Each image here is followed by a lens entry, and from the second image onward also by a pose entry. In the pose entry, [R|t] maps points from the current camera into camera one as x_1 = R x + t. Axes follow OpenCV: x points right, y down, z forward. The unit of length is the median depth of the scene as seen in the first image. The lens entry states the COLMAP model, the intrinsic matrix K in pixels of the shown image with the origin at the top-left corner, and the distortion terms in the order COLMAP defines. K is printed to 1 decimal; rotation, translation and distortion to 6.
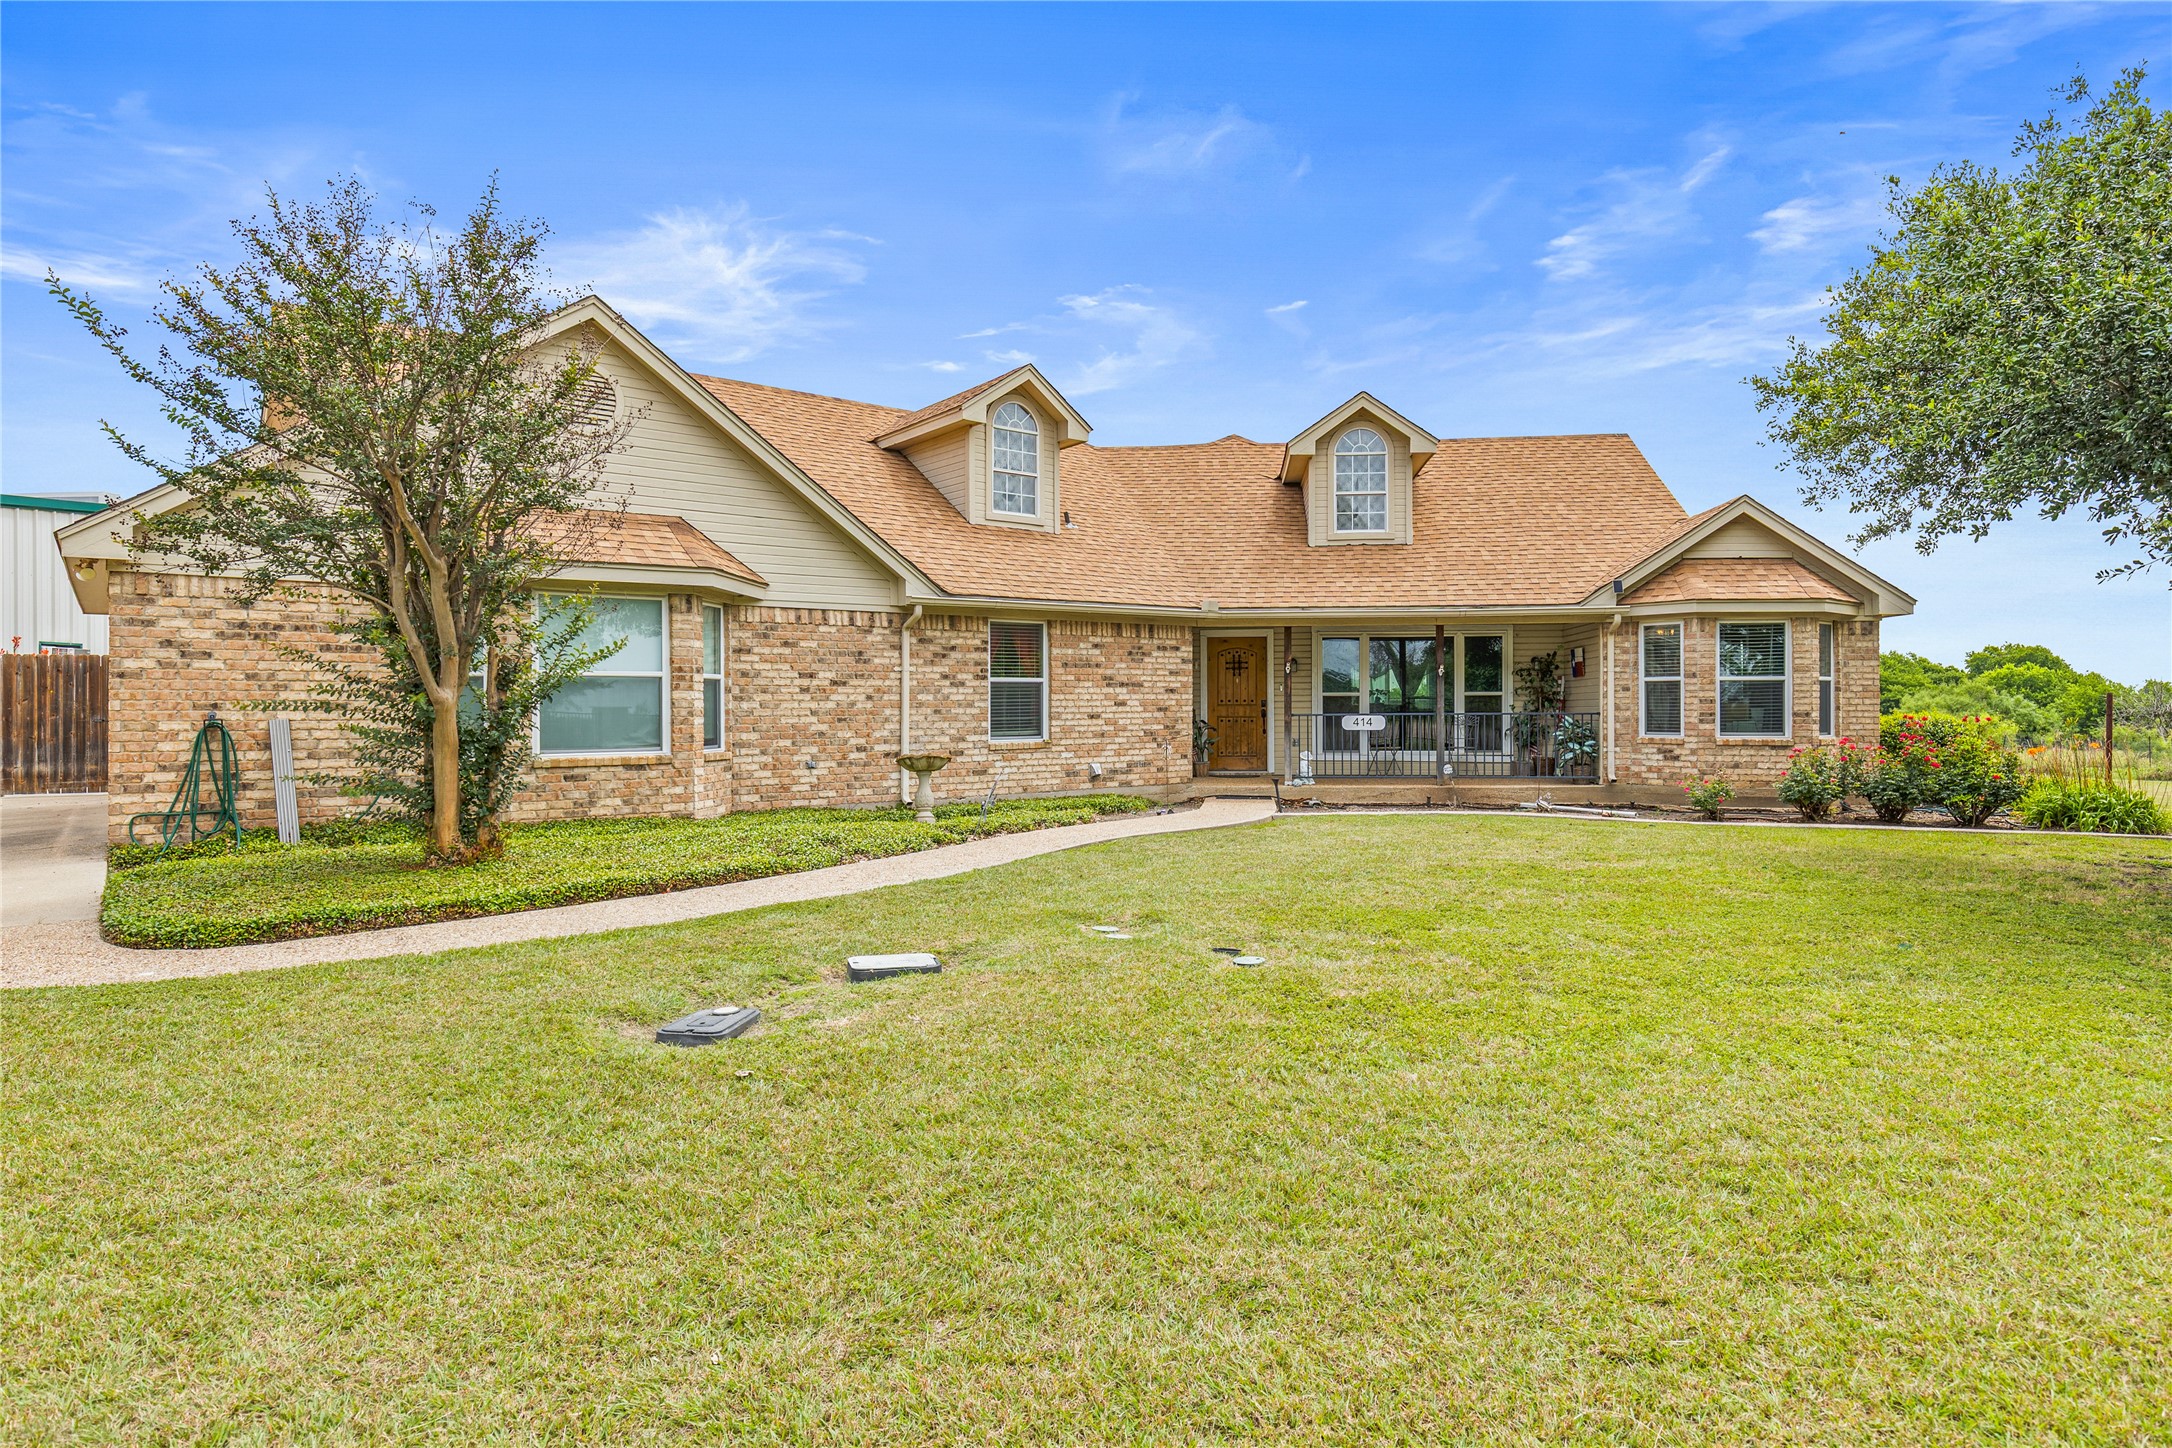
lens RADIAL K [[1137.2, 0, 1082.7], [0, 1137.2, 709.9], [0, 0, 1]] dist [-0.001749, -0.000336]
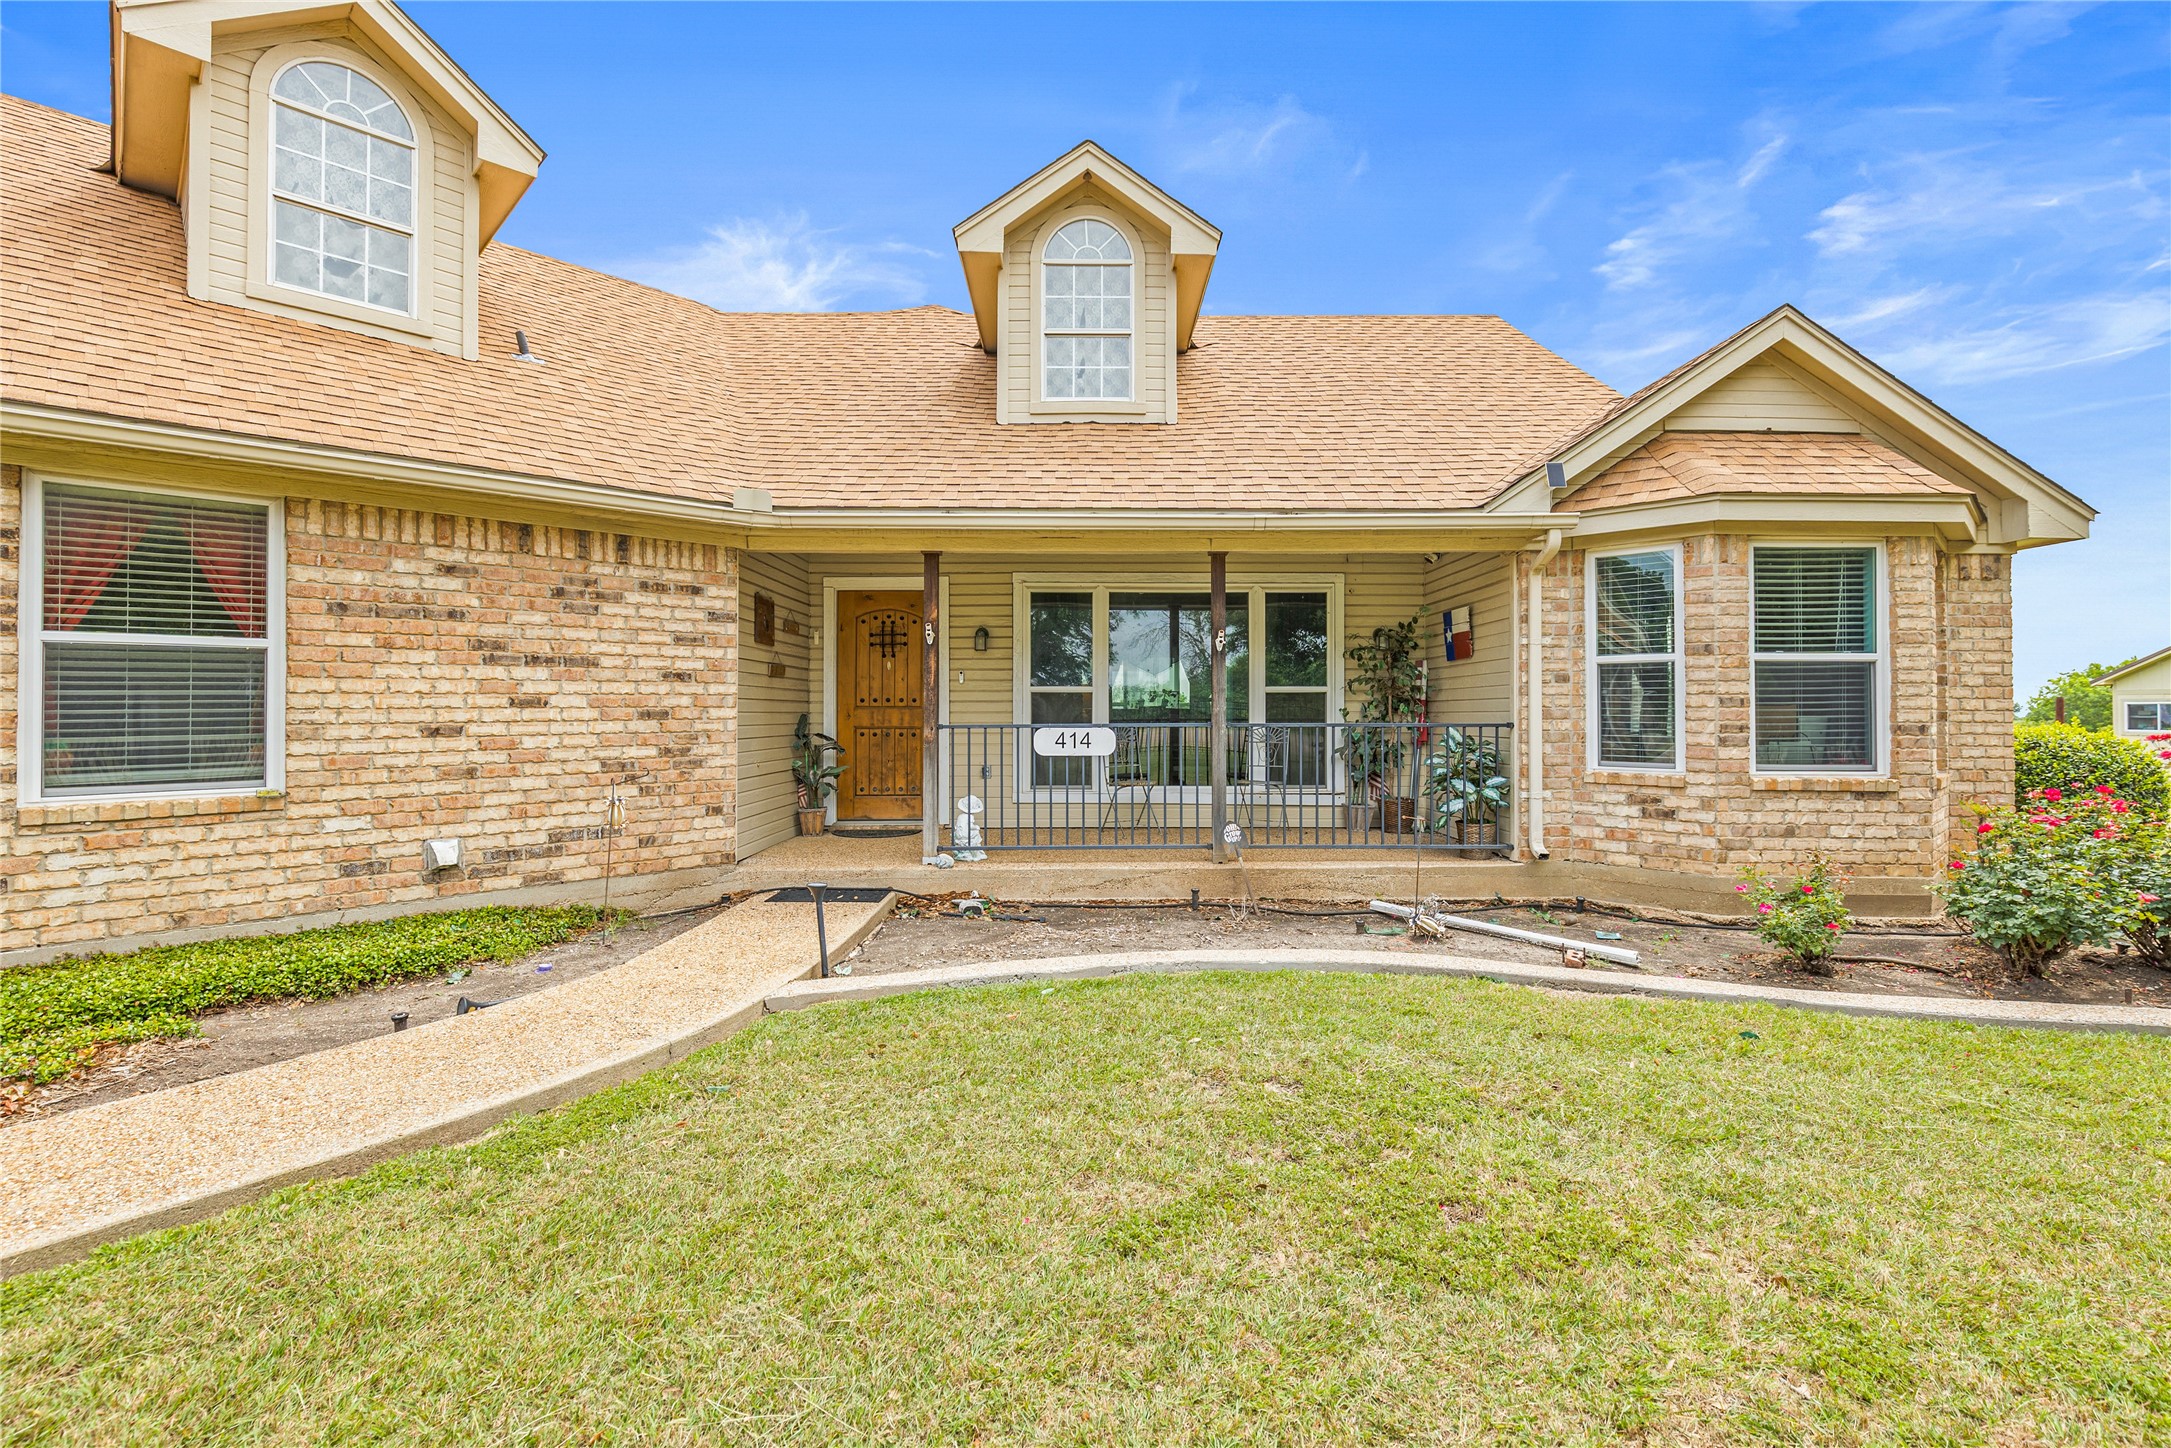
lens RADIAL K [[978.3, 0, 1092.3], [0, 978.3, 699.0], [0, 0, 1]] dist [0.000498, 0.000021]
pose [[0.989689, 0.004916, 0.143148, 0.198636], [-0.002790, 0.999883, -0.015046, -0.001574], [-0.143205, 0.014492, 0.989587, 0.581849]]
